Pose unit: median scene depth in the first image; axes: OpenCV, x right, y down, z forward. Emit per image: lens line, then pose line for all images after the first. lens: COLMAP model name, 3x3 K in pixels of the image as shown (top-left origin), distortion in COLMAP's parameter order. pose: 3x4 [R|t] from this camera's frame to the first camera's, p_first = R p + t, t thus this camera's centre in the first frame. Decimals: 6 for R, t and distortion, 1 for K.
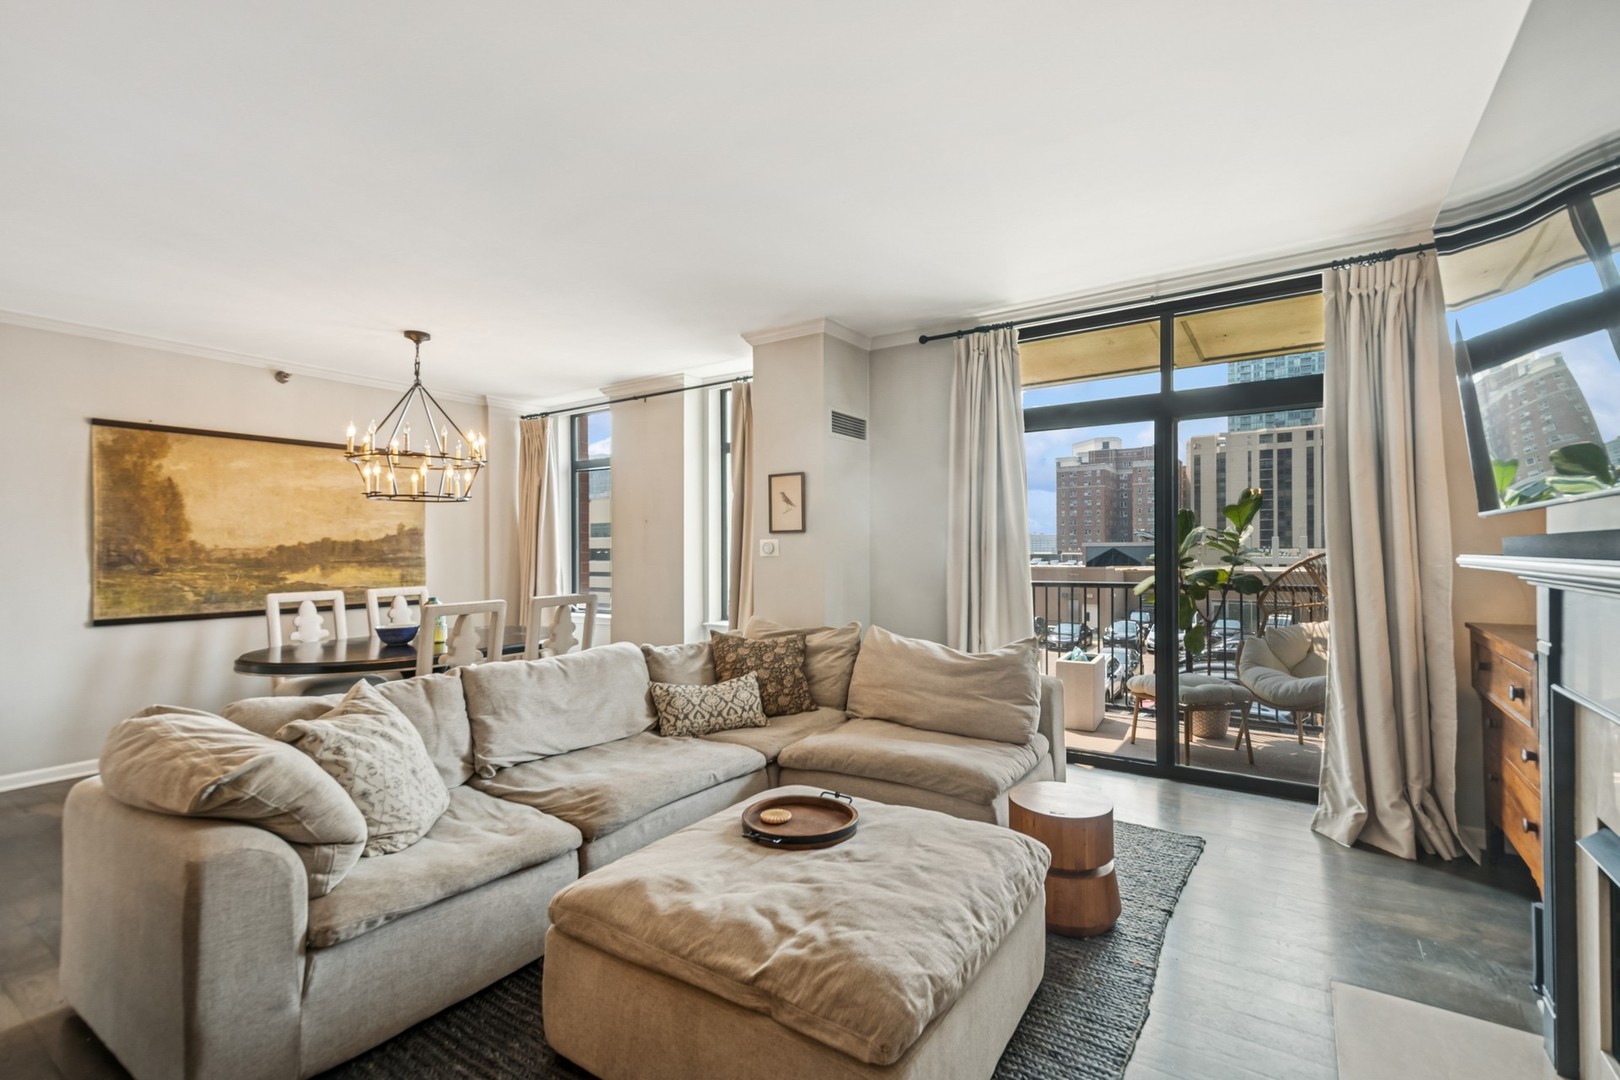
lens RADIAL K [[719.8, 0, 817.2], [0, 719.8, 554.5], [0, 0, 1]] dist [0.006695, -0.000092]
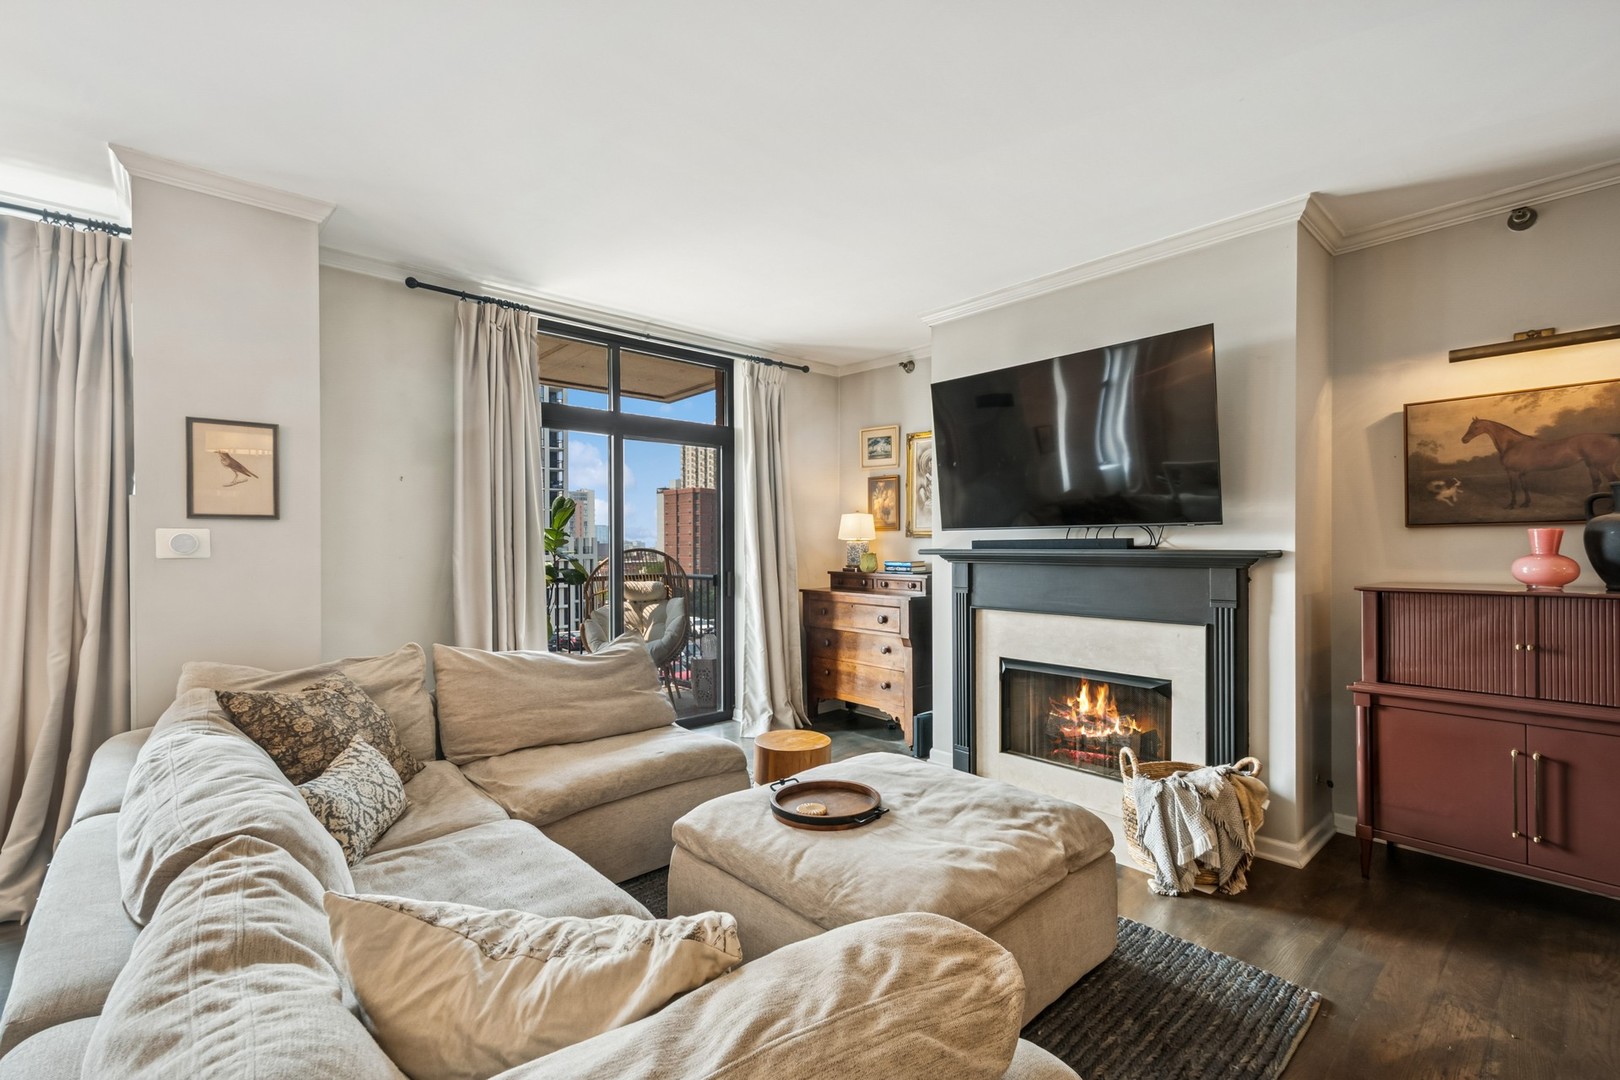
lens RADIAL K [[715.5, 0, 818.1], [0, 715.5, 545.5], [0, 0, 1]] dist [0.007435, -0.000196]
pose [[0.244360, 0.004025, 0.969676, -0.509678], [0.007872, 0.999950, -0.006134, 0.000208], [-0.969653, 0.009132, 0.244316, 0.370049]]
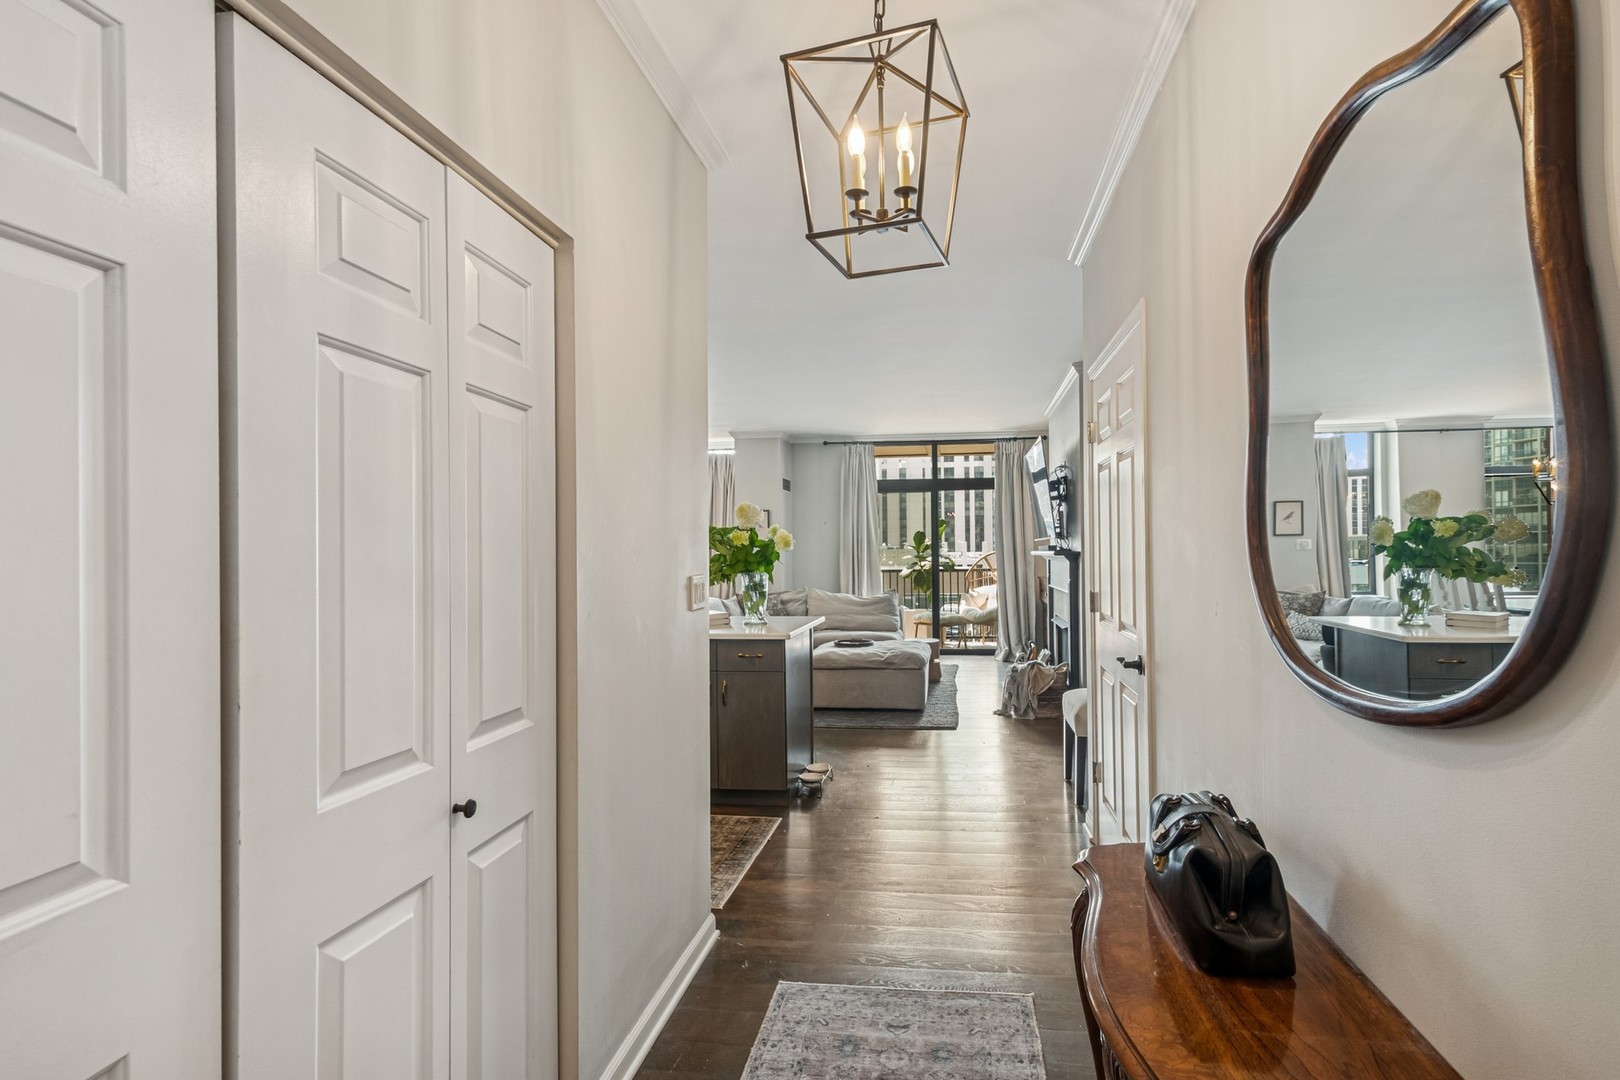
lens RADIAL K [[735.0, 0, 866.0], [0, 735.0, 546.7], [0, 0, 1]] dist [0.000767, -0.000070]
pose [[0.896222, 0.000234, 0.443605, -0.631277], [0.007453, 0.999851, -0.015585, 0.013351], [-0.443542, 0.017274, 0.896087, -0.819435]]
